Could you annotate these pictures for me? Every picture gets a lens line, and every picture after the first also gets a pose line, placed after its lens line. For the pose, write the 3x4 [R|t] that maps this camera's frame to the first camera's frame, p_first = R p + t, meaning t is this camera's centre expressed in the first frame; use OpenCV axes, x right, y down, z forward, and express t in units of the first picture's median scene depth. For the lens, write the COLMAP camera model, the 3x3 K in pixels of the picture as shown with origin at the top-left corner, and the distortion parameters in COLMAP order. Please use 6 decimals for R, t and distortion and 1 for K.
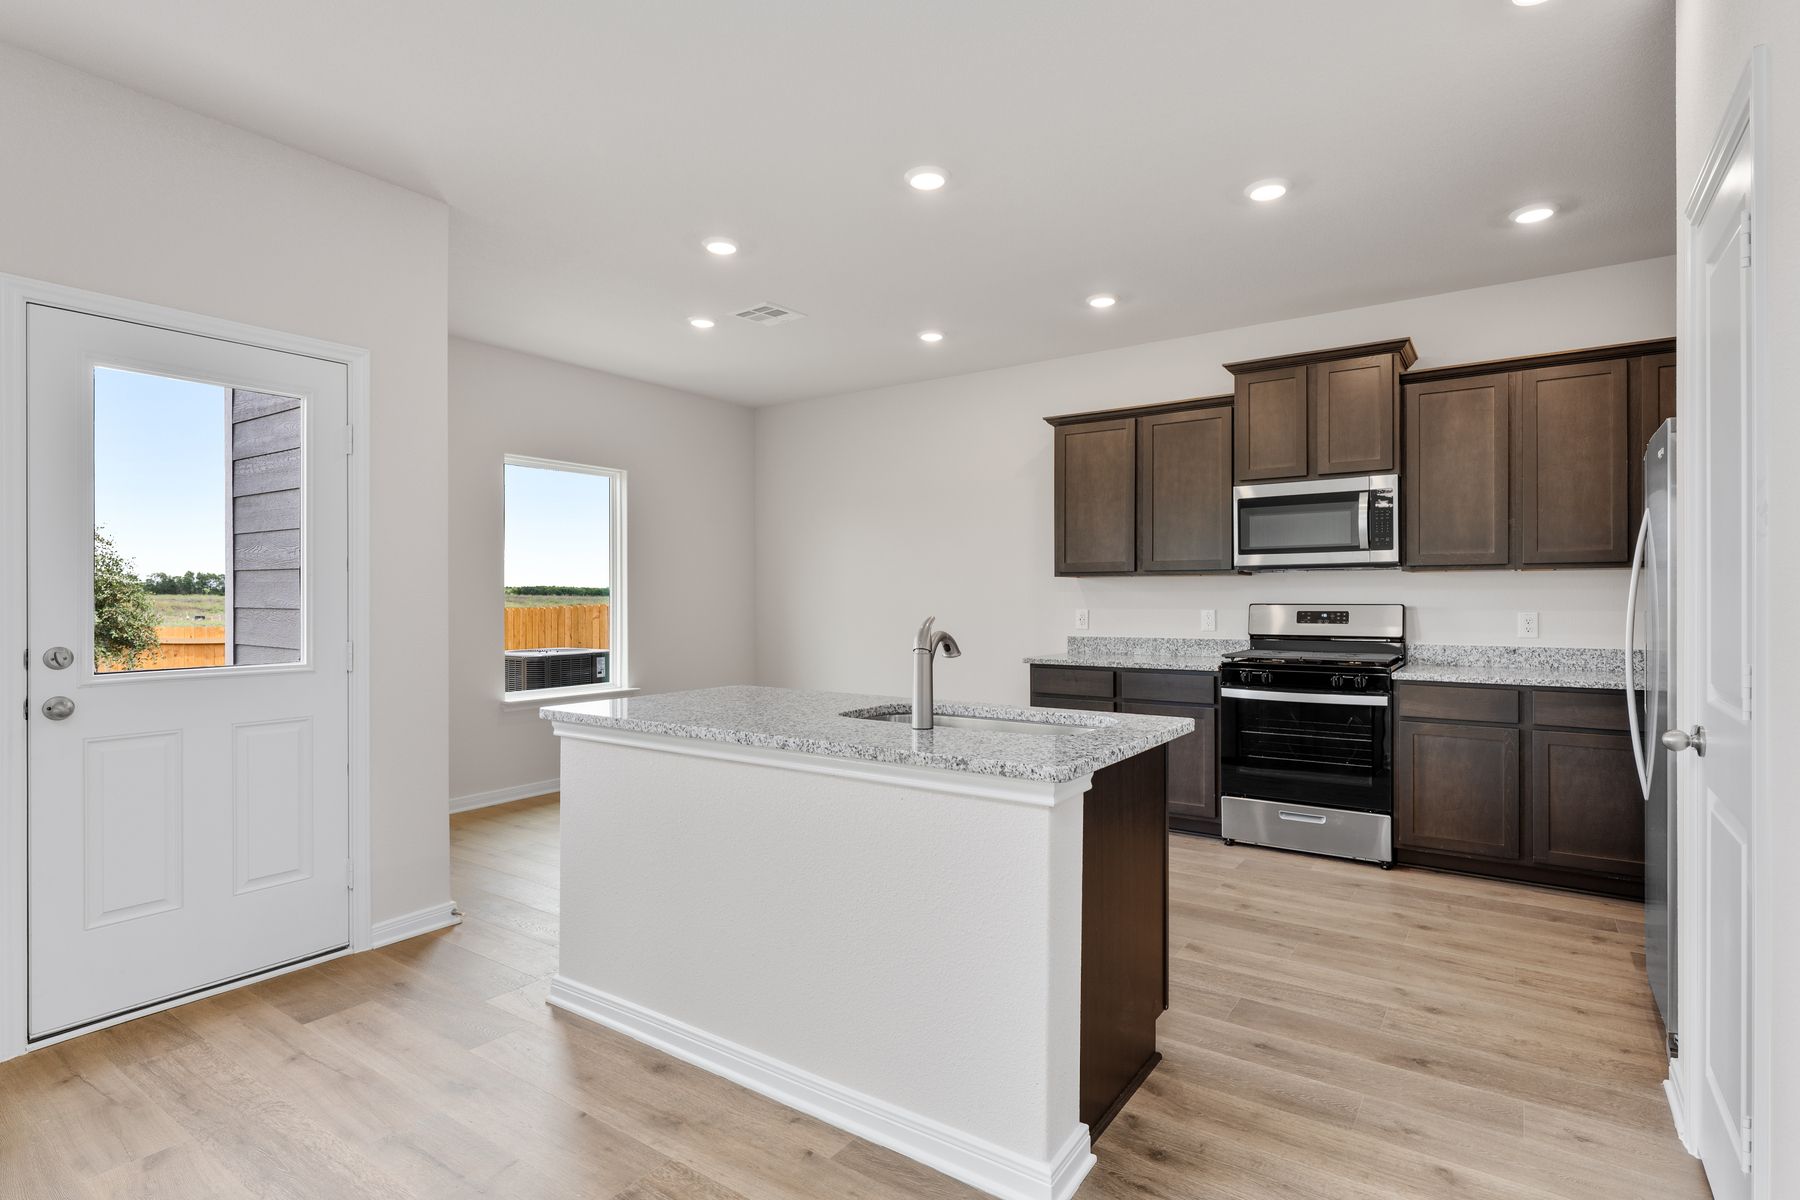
lens RADIAL K [[893.5, 0, 920.9], [0, 893.5, 597.1], [0, 0, 1]] dist [-0.003104, -0.000058]
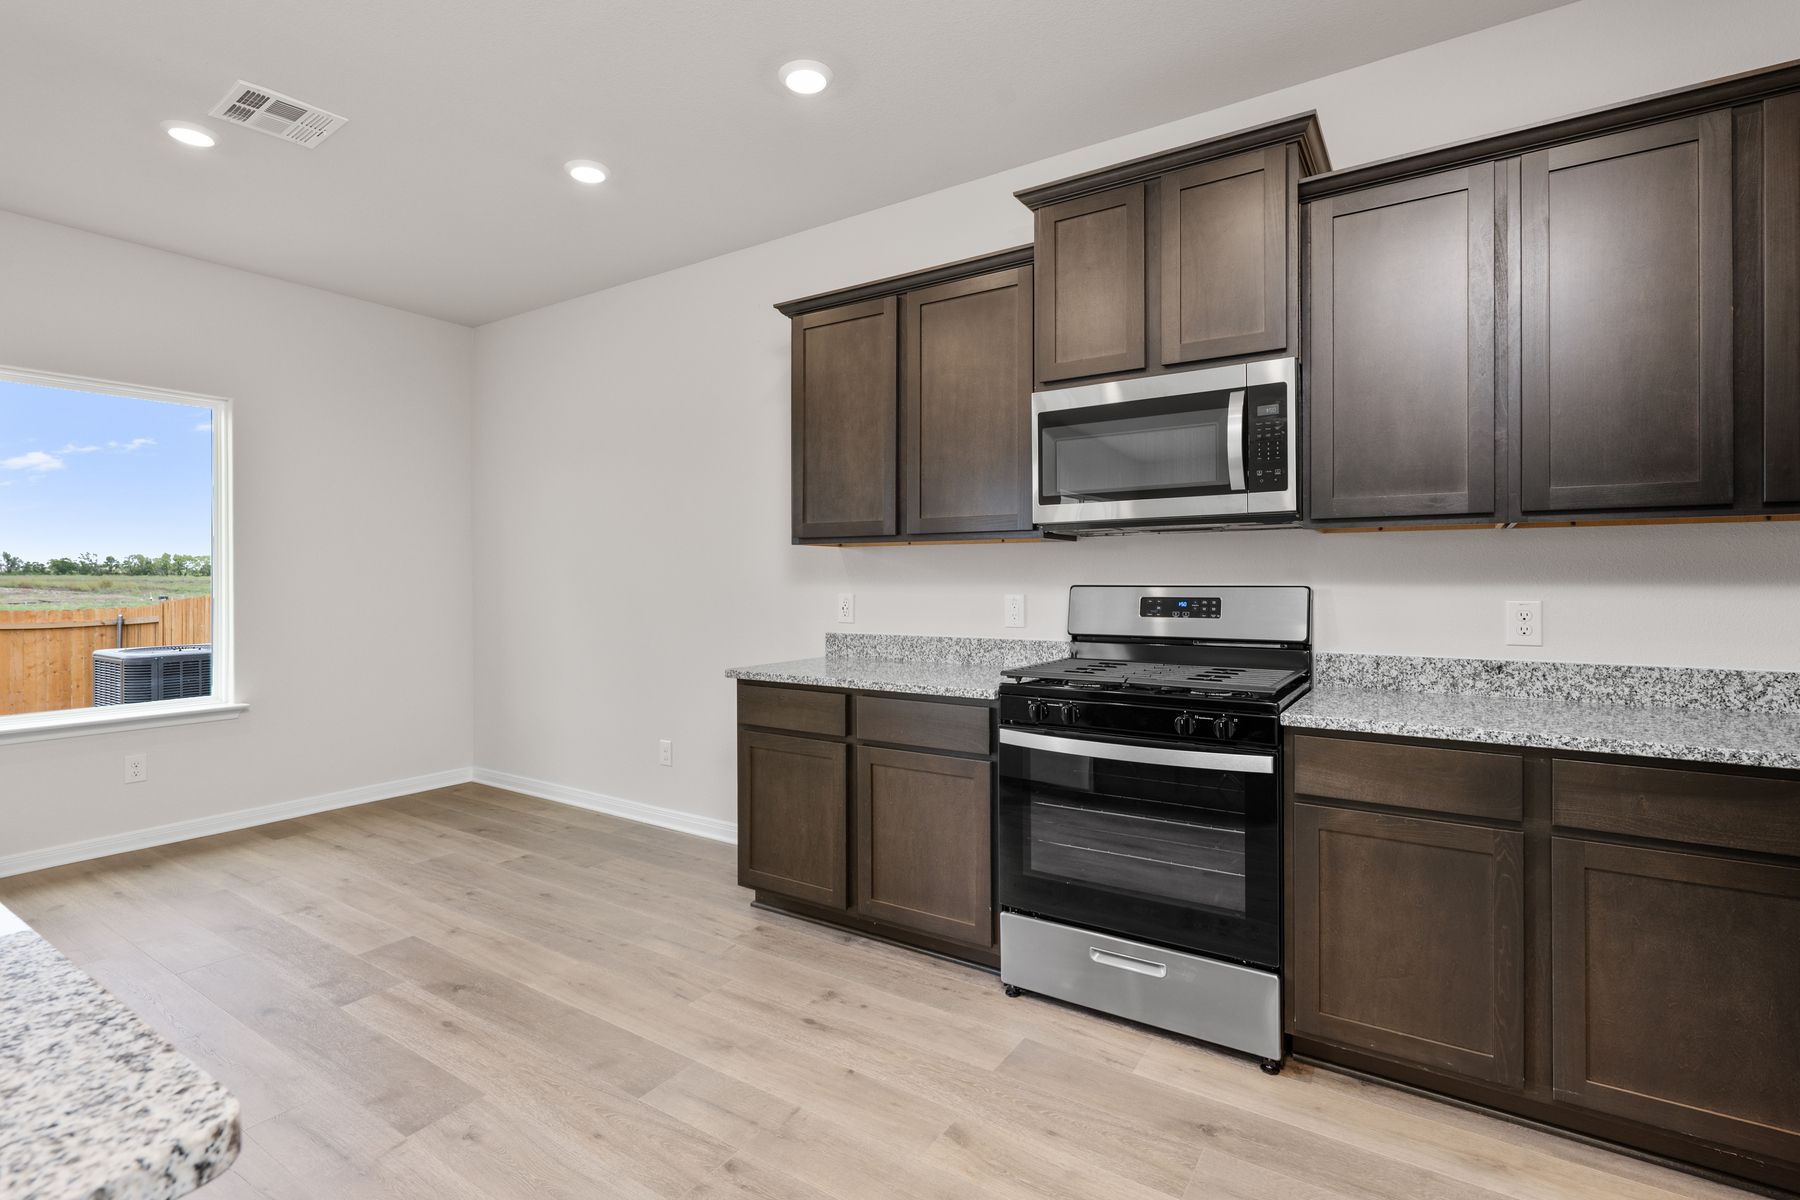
lens RADIAL K [[856.0, 0, 881.4], [0, 856.0, 577.5], [0, 0, 1]] dist [-0.001215, -0.000643]
pose [[0.999994, -0.000624, 0.003503, 0.267145], [0.000625, 1.000000, -0.000206, 0.002277], [-0.003502, 0.000209, 0.999994, 0.453431]]
